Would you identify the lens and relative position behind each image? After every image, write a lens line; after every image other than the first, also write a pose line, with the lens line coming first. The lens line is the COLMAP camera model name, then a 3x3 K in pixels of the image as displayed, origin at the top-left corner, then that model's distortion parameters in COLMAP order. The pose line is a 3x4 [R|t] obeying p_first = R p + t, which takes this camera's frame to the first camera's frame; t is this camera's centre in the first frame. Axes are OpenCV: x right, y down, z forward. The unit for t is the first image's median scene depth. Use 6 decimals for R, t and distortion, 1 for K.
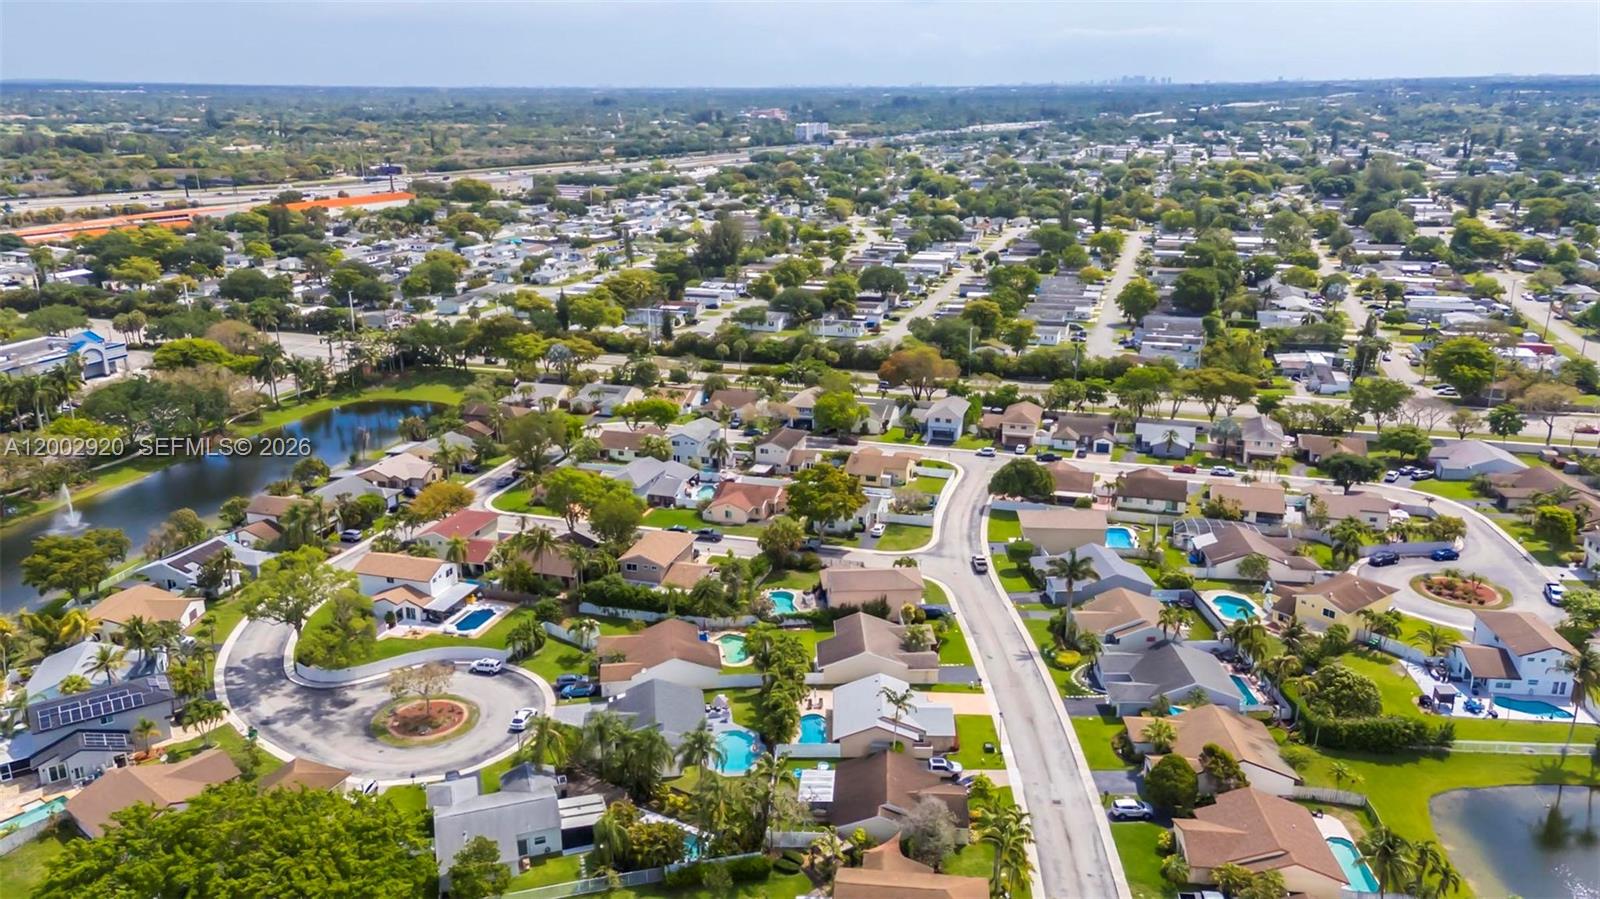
lens RADIAL K [[1158.4, 0, 800.0], [0, 1158.4, 449.5], [0, 0, 1]] dist [0.075113, -0.004010]
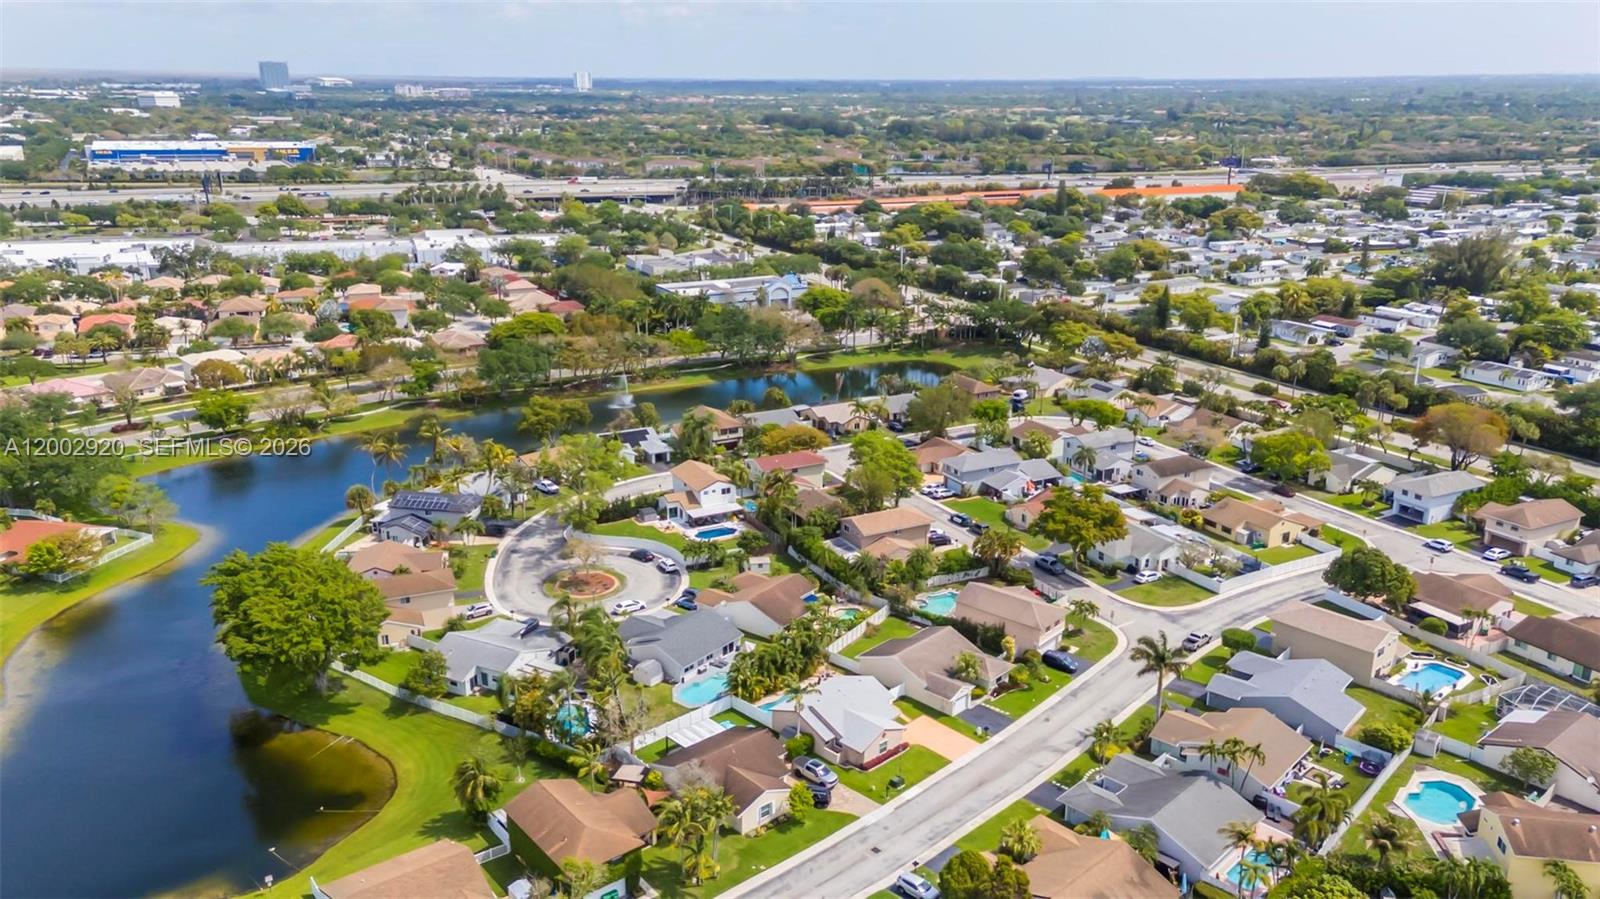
lens RADIAL K [[1192.0, 0, 808.7], [0, 1192.0, 440.0], [0, 0, 1]] dist [0.079324, -0.003904]
pose [[0.719127, 0.209328, -0.662599, 0.557182], [-0.215120, 0.973768, 0.074160, -0.051810], [0.660742, 0.089208, 0.745293, 0.177552]]
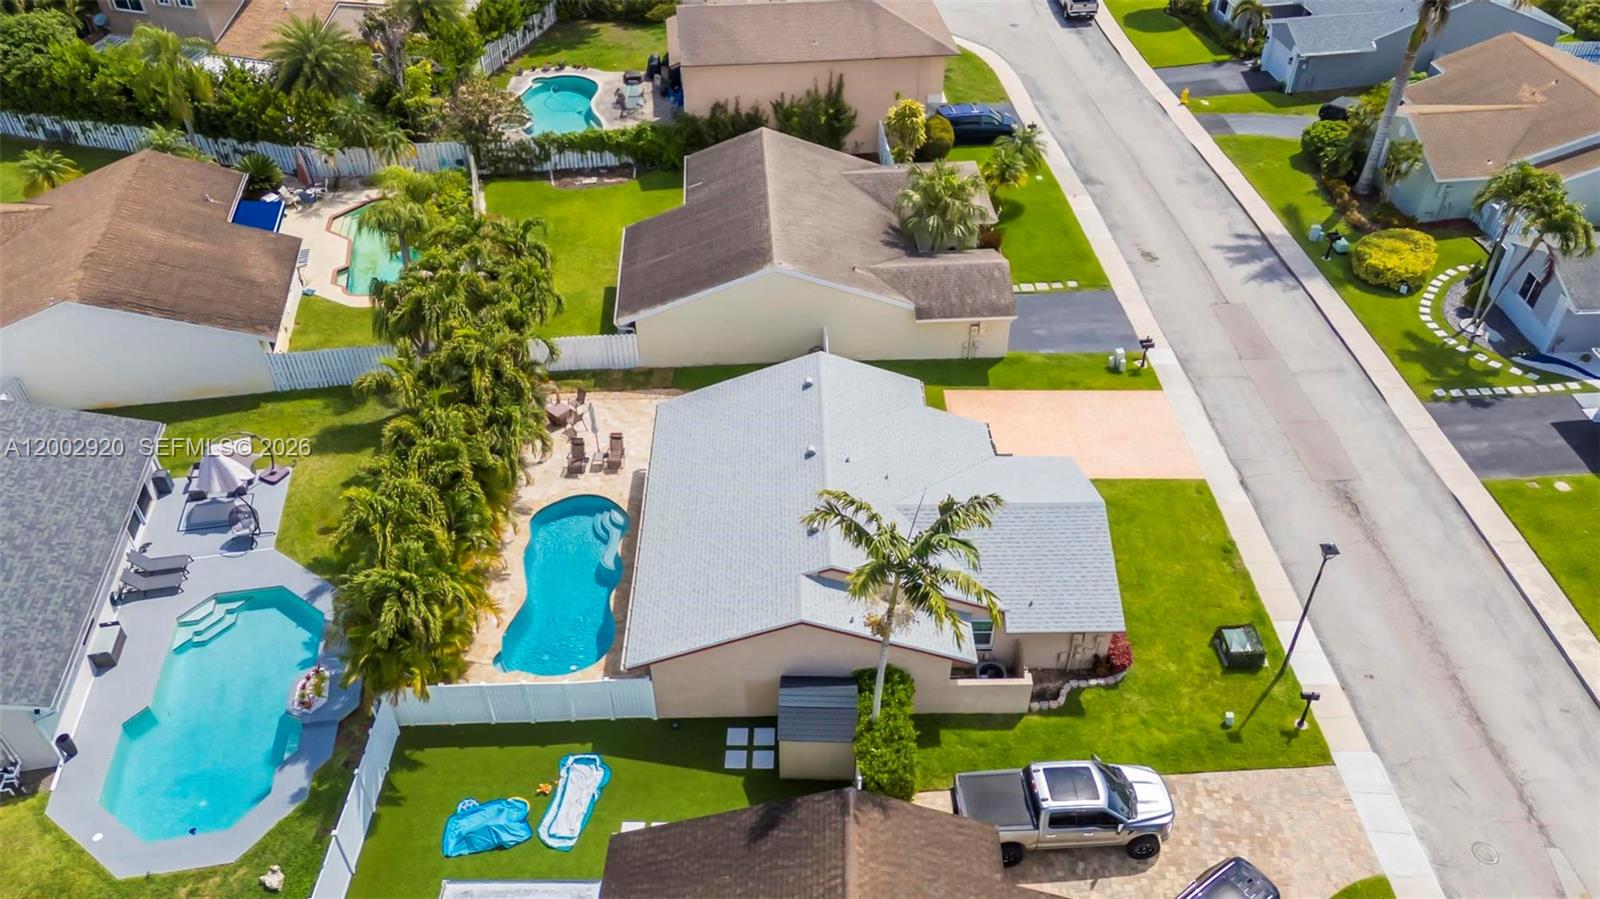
lens RADIAL K [[1192.0, 0, 808.7], [0, 1192.0, 440.0], [0, 0, 1]] dist [0.079324, -0.003904]
pose [[0.998681, -0.026438, 0.044019, 0.045695], [0.007770, 0.925202, 0.379395, 0.089957], [-0.050757, -0.378553, 0.924187, 0.628705]]
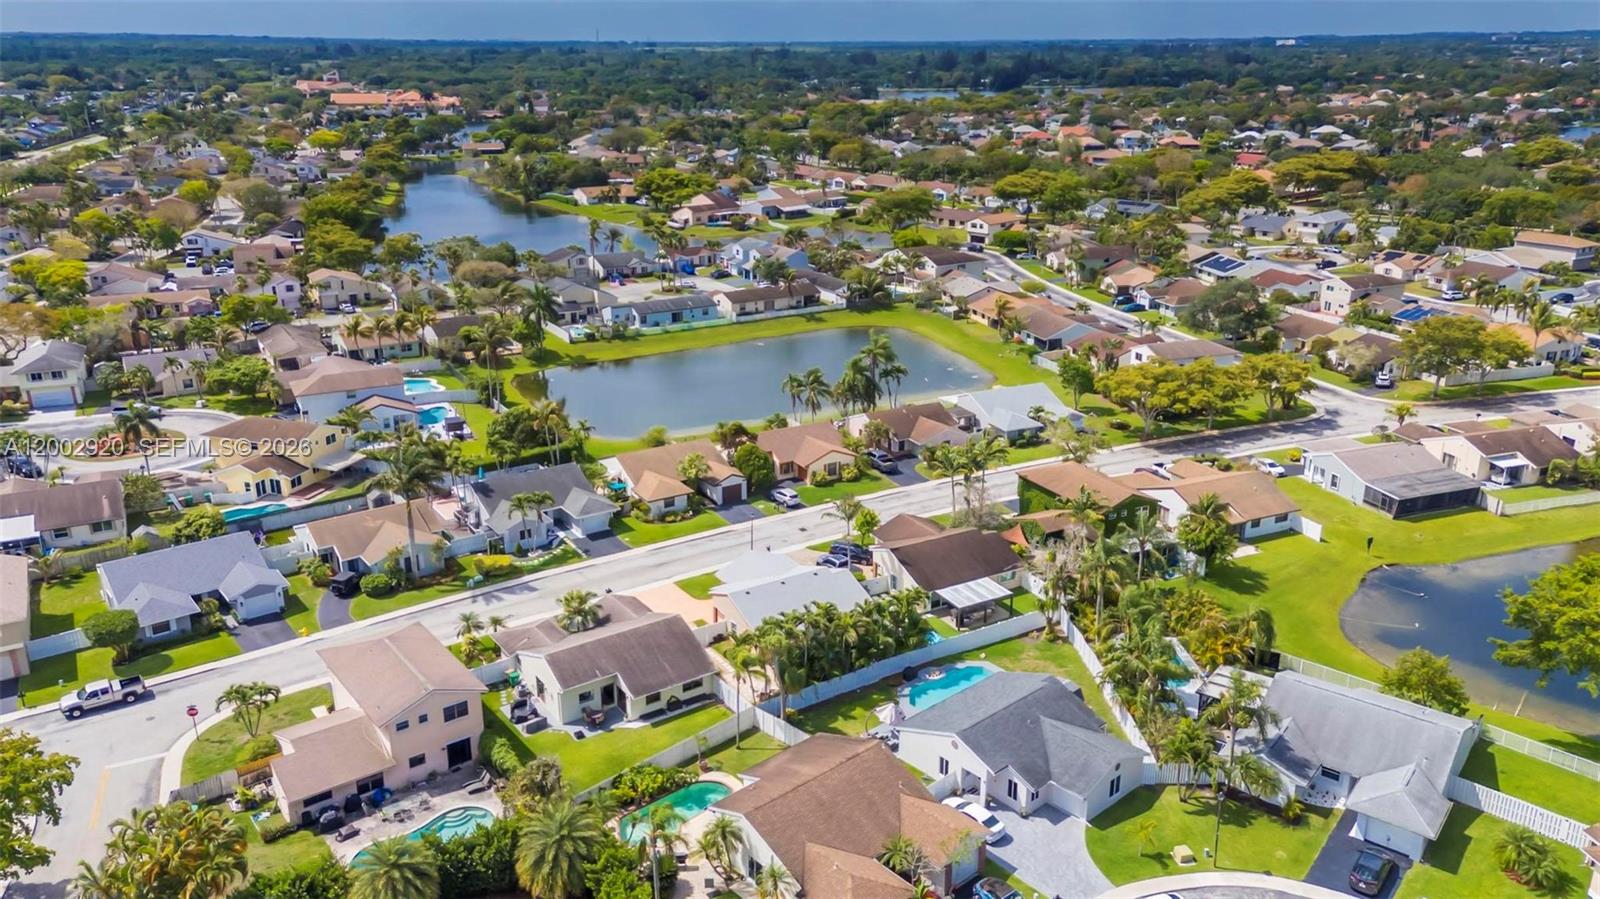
lens RADIAL K [[1192.0, 0, 808.7], [0, 1192.0, 440.0], [0, 0, 1]] dist [0.079324, -0.003904]
pose [[-0.569302, -0.252985, 0.782236, -0.427843], [0.242749, 0.857328, 0.453940, -0.171522], [-0.785473, 0.448316, -0.426667, 1.057174]]
